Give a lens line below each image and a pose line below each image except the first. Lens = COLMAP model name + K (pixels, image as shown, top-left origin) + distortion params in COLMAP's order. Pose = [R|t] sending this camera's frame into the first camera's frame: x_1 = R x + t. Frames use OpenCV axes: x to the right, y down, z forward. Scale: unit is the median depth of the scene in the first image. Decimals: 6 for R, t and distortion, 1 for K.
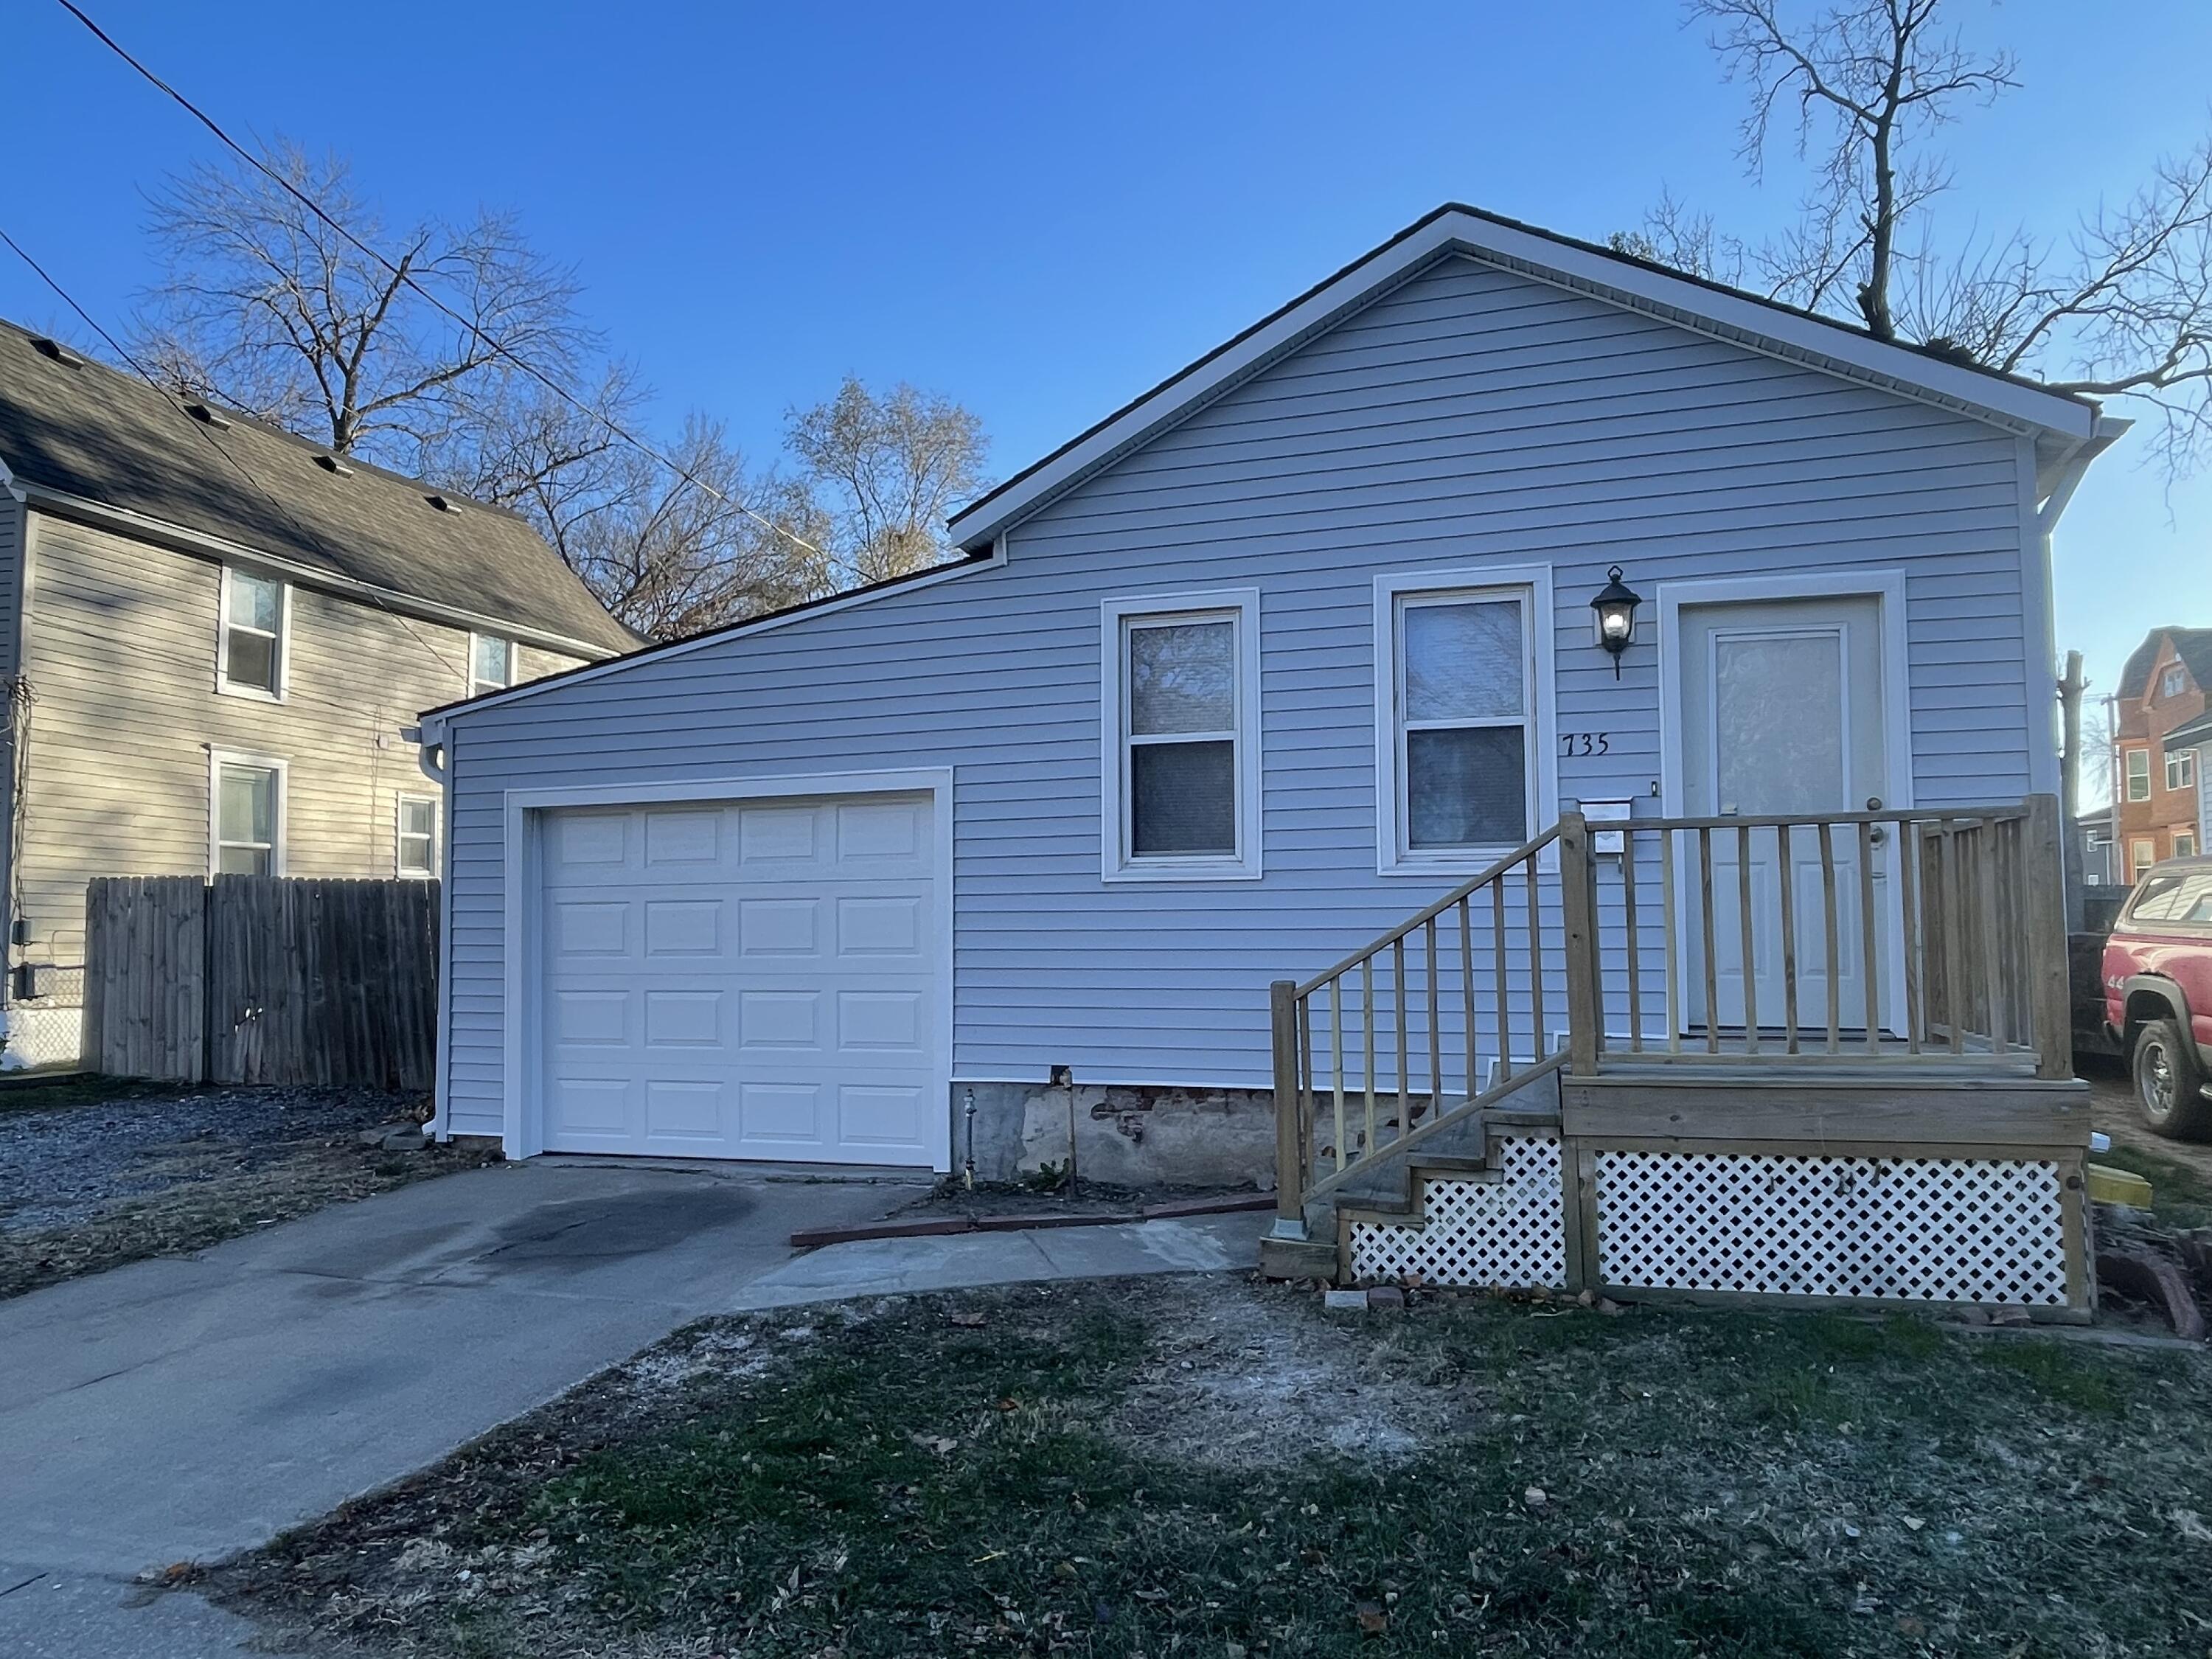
lens RADIAL K [[1406.4, 0, 1098.0], [0, 1406.4, 844.5], [0, 0, 1]] dist [0.004322, -0.012629]
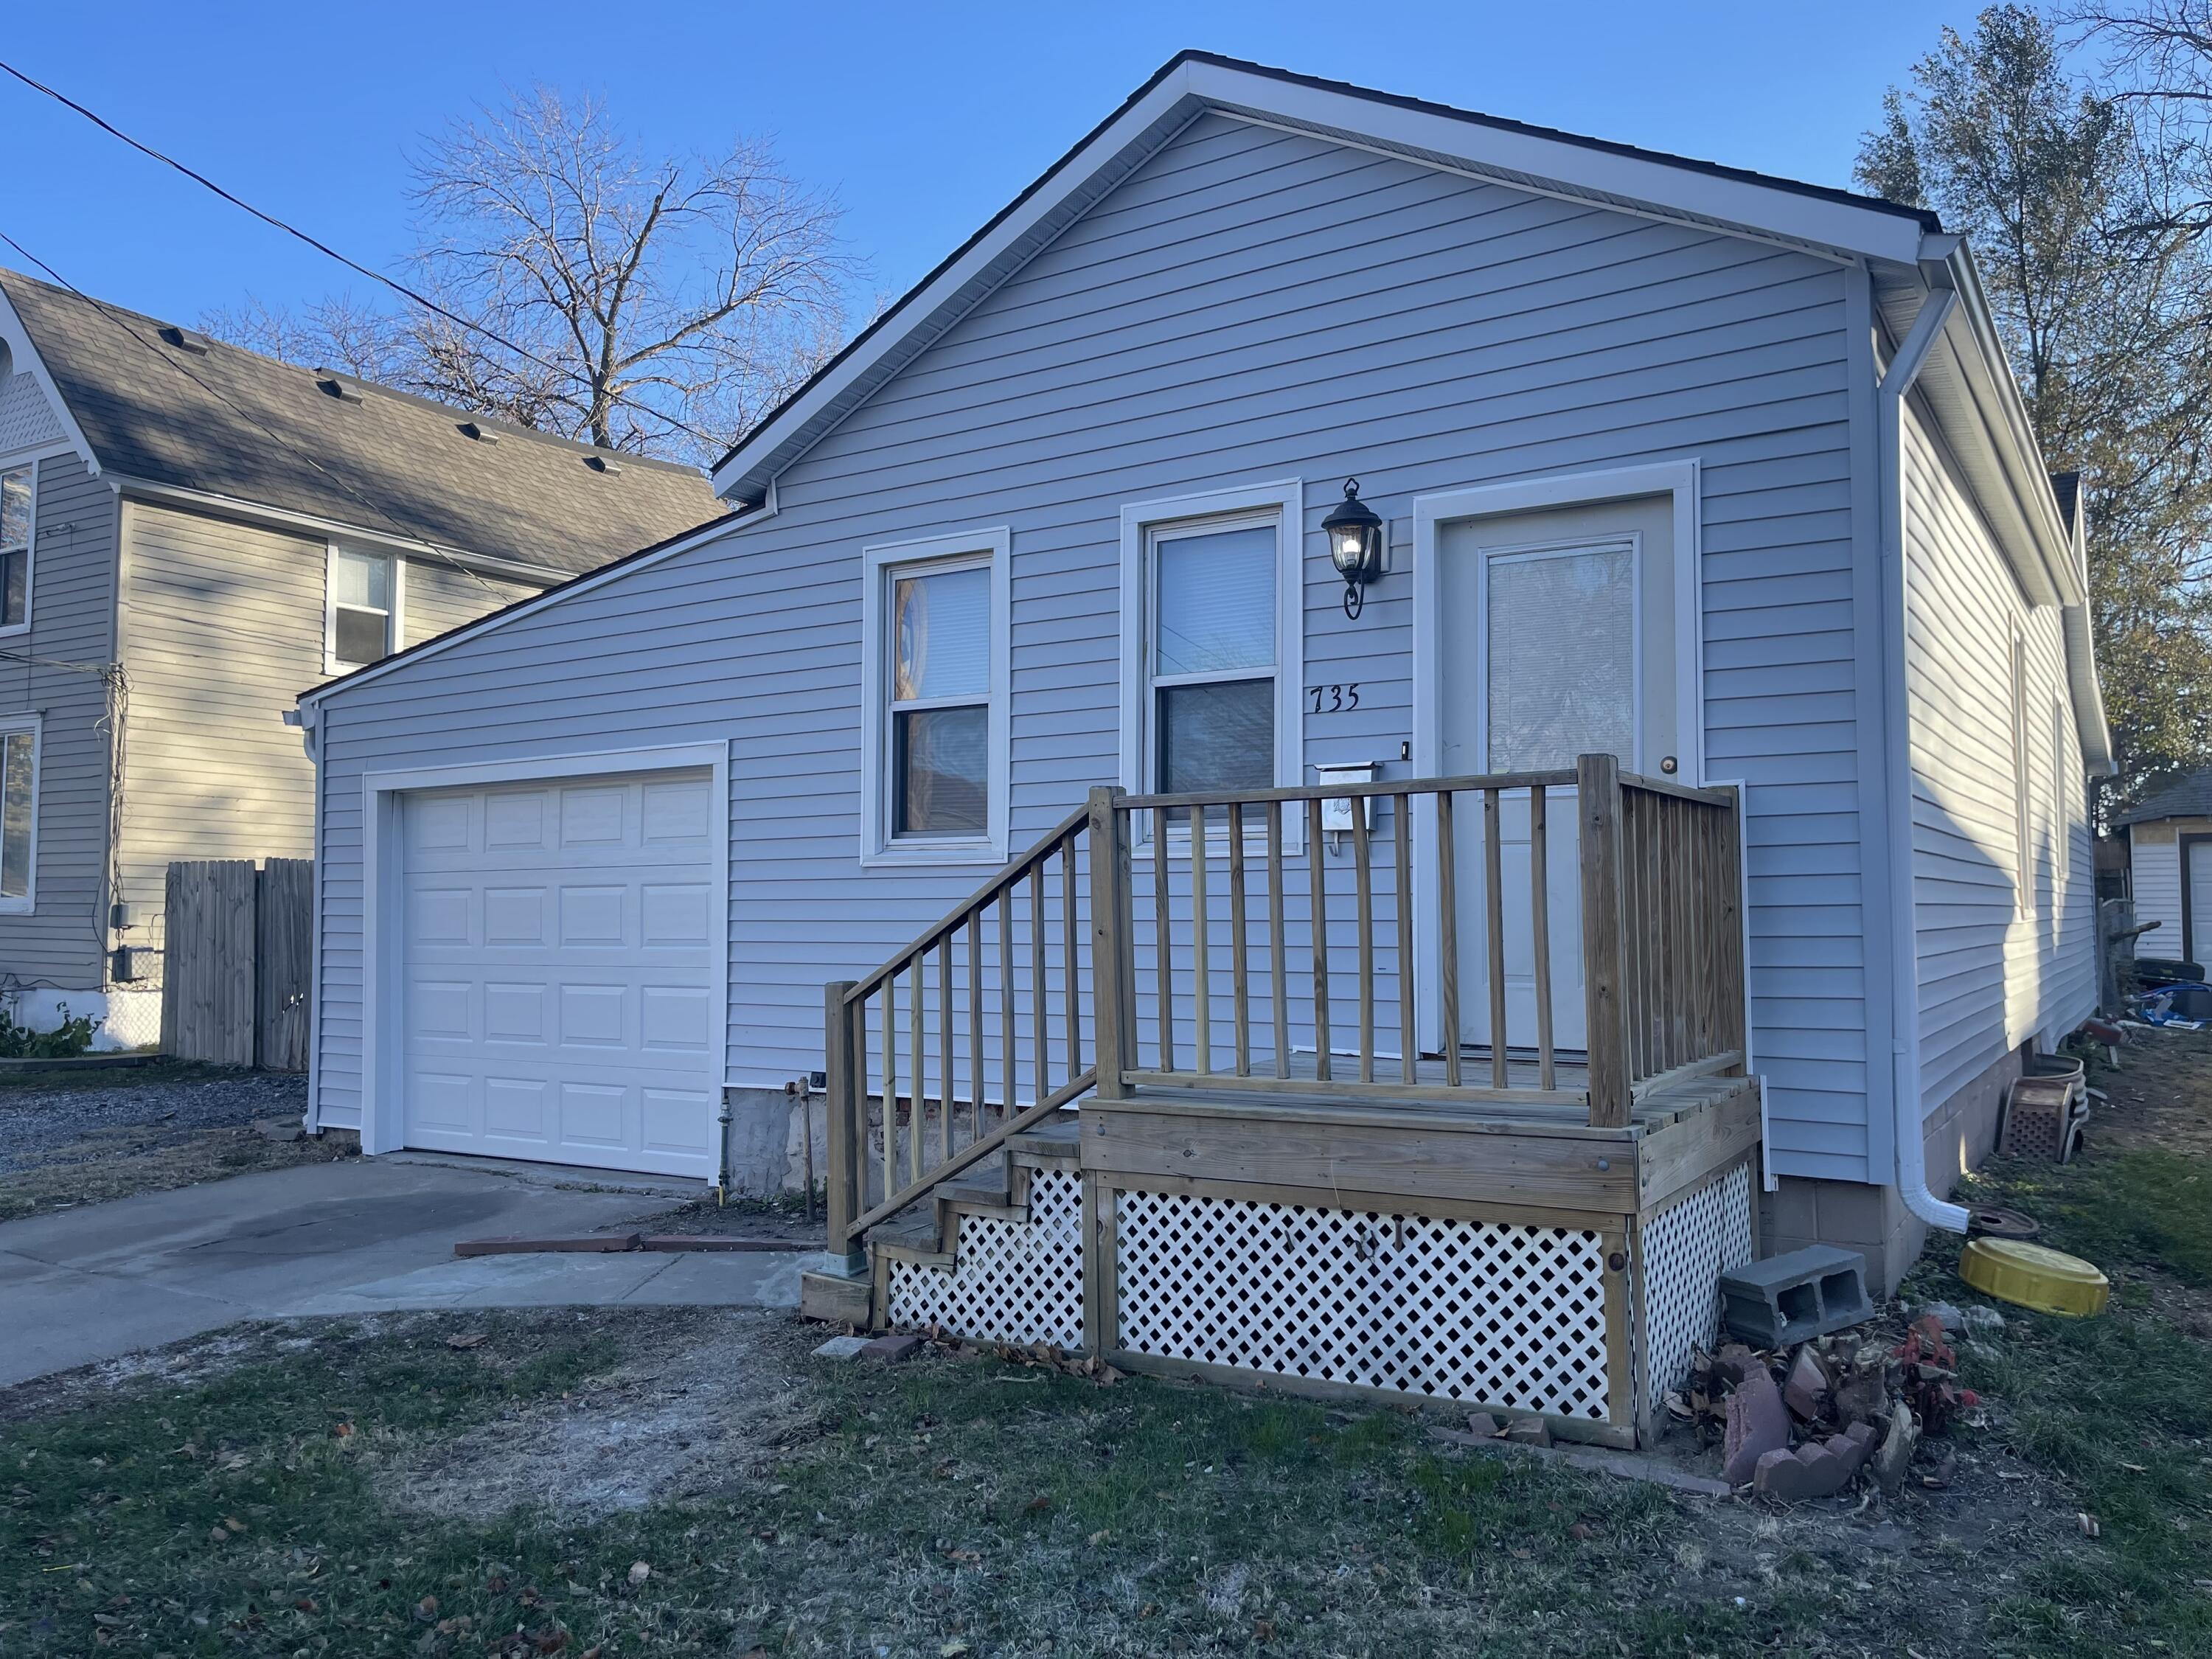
lens RADIAL K [[1641.9, 0, 1118.6], [0, 1641.9, 824.1], [0, 0, 1]] dist [0.046549, -0.035468]
pose [[0.966065, -0.009418, -0.258126, 0.431472], [0.010975, 0.999929, 0.004591, -0.003257], [0.258065, -0.007268, 0.966100, 0.038281]]
